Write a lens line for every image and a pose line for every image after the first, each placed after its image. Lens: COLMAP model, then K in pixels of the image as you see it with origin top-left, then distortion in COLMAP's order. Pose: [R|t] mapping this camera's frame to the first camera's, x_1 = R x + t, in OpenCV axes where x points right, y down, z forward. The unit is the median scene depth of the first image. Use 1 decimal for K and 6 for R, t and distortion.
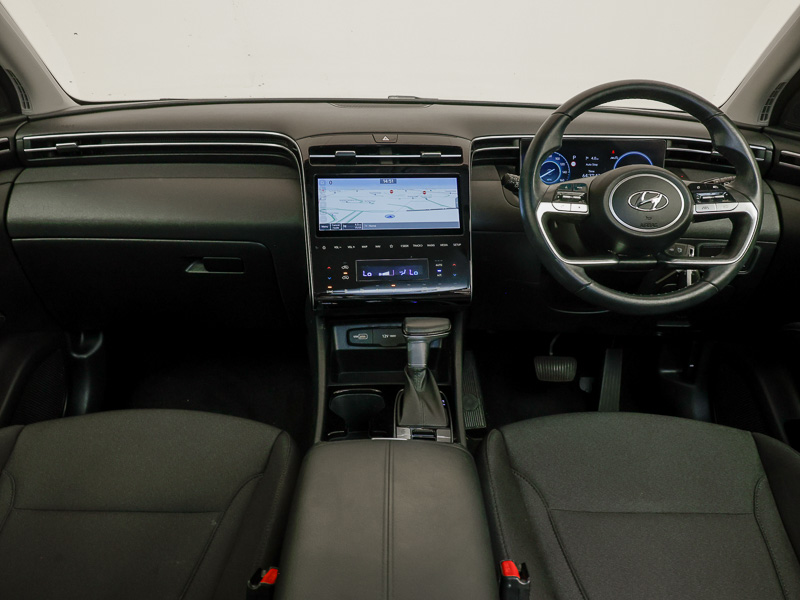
lens RADIAL K [[591.3, 0, 362.1], [0, 591.3, 316.3], [0, 0, 1]] dist [-0.003548, -0.005152]
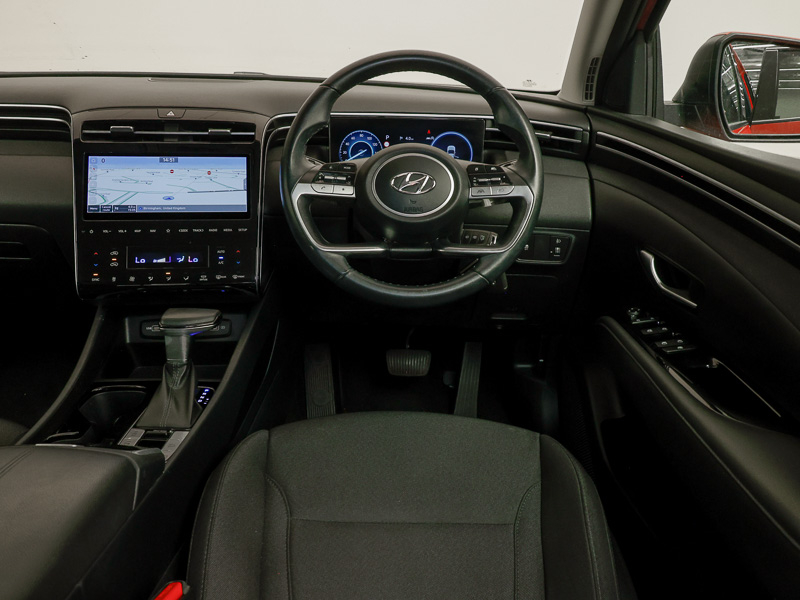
lens RADIAL K [[591.3, 0, 384.4], [0, 591.3, 310.4], [0, 0, 1]] dist [-0.003548, -0.005152]
pose [[0.999752, 0.006591, 0.021267, 0.367692], [-0.006801, 0.999929, 0.009811, -0.005699], [-0.021201, -0.009953, 0.999726, 0.072493]]
